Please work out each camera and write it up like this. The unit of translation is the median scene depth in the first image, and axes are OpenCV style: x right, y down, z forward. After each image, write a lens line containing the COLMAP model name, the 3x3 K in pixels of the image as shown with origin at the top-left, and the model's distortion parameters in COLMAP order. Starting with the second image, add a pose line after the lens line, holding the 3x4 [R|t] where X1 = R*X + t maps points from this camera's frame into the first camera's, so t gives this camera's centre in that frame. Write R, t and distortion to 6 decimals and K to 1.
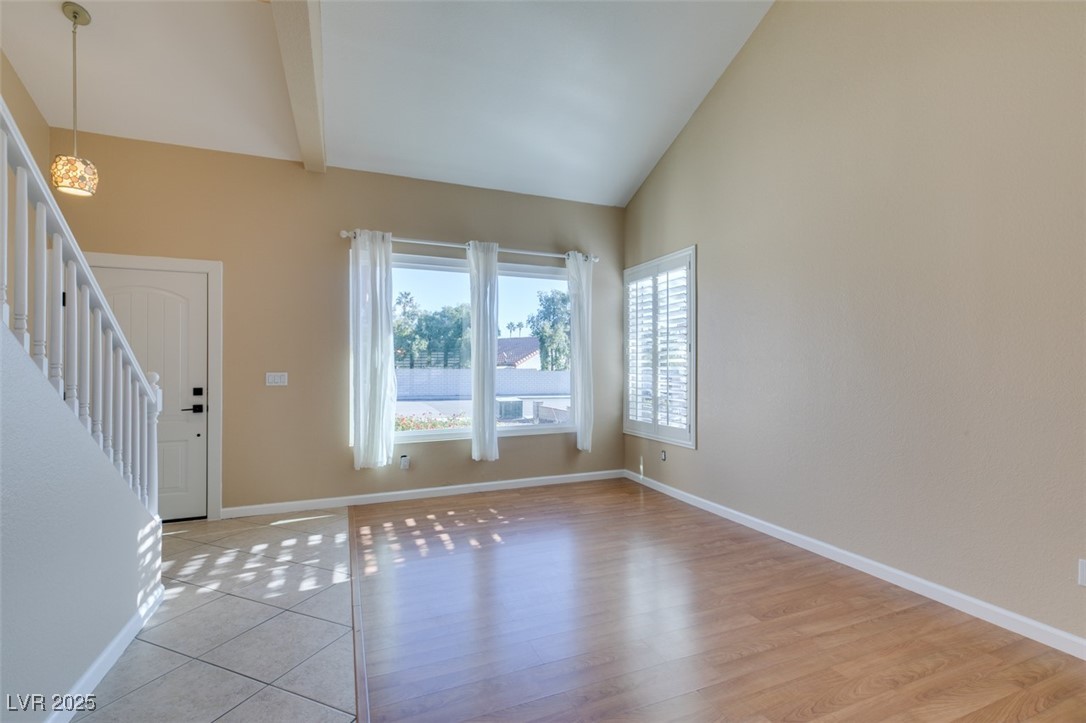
lens RADIAL K [[482.3, 0, 542.8], [0, 482.3, 363.0], [0, 0, 1]] dist [0.003489, 0.000134]
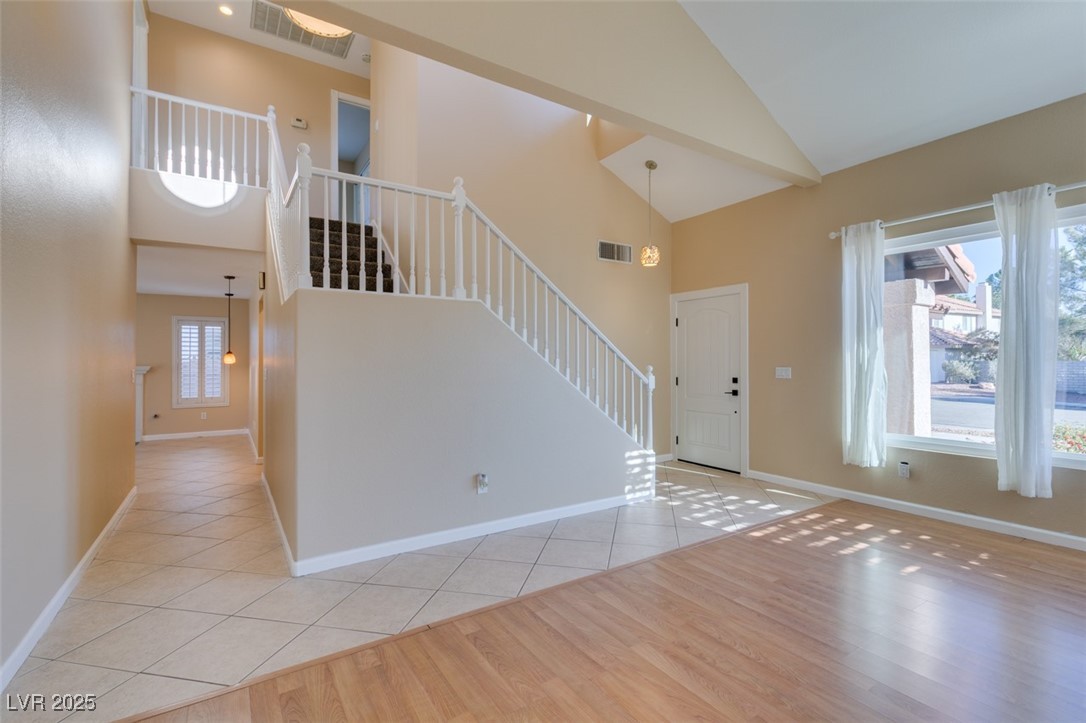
lens RADIAL K [[482.3, 0, 546.3], [0, 482.3, 358.8], [0, 0, 1]] dist [0.003489, 0.000134]
pose [[0.190856, -0.007832, -0.981587, 0.540142], [0.004943, 0.999963, -0.007017, 0.004118], [0.981606, -0.003513, 0.190887, 0.208759]]
